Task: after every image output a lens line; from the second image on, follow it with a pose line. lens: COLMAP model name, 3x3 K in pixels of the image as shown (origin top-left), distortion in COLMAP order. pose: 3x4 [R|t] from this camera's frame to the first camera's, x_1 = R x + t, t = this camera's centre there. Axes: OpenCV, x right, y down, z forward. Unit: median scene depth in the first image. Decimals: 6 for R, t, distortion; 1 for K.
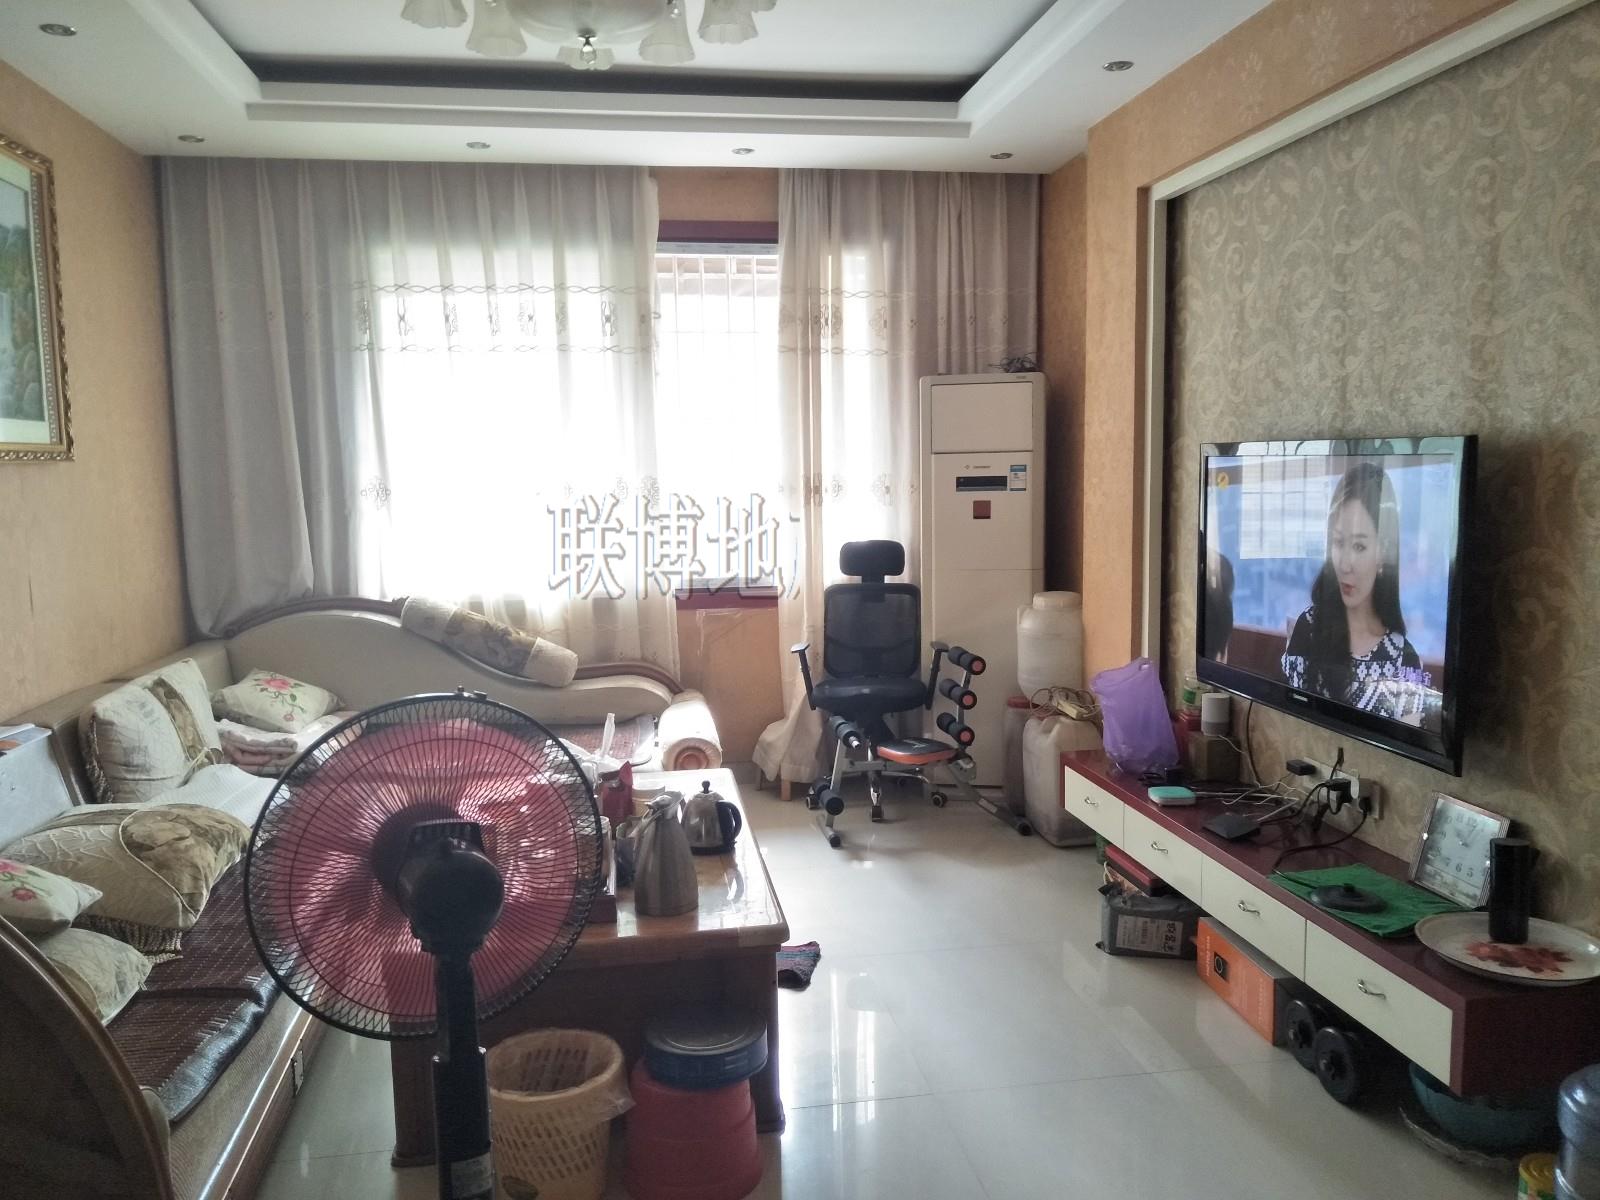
lens RADIAL K [[1215.0, 0, 800.0], [0, 1215.0, 600.0], [0, 0, 1]] dist [0.029241, -0.044287]
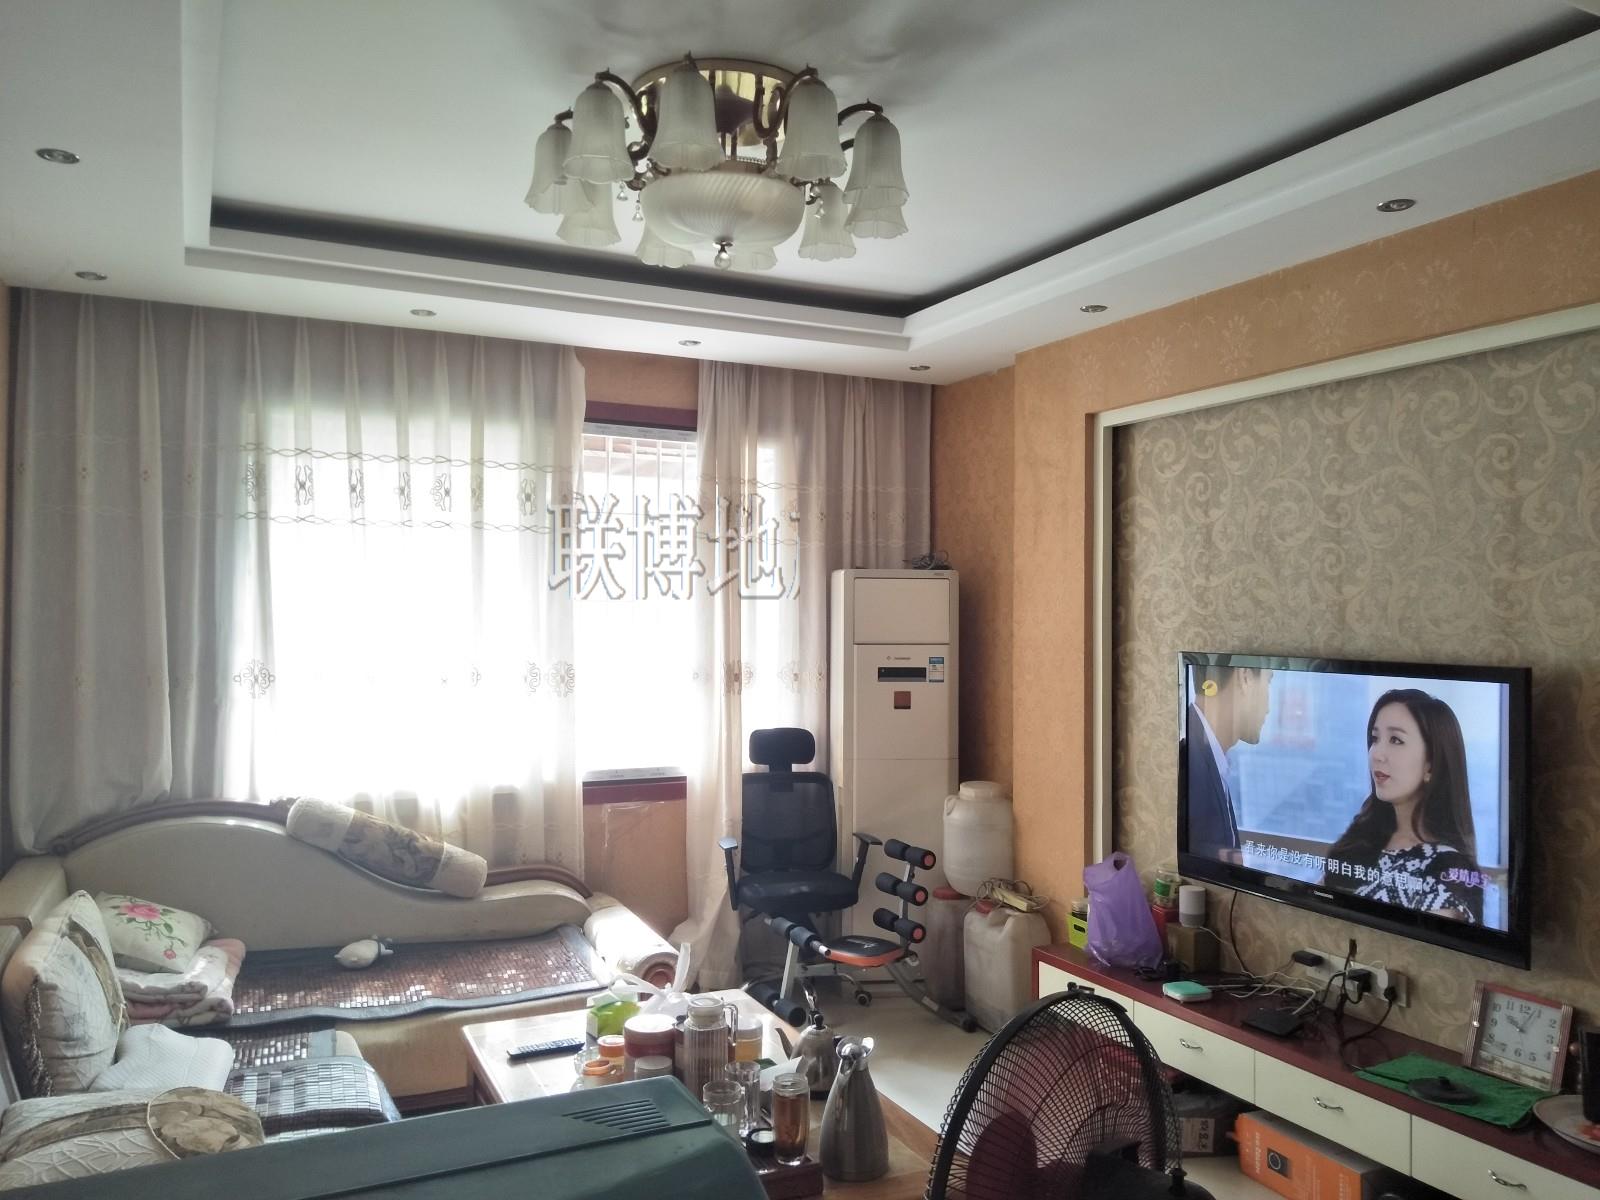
lens RADIAL K [[1215.0, 0, 800.0], [0, 1215.0, 600.0], [0, 0, 1]] dist [0.029241, -0.044287]
pose [[0.956085, 0.027859, 0.291762, -0.254227], [0.009346, 0.992068, -0.125353, -0.033971], [-0.292940, 0.122575, 0.948241, 0.054346]]
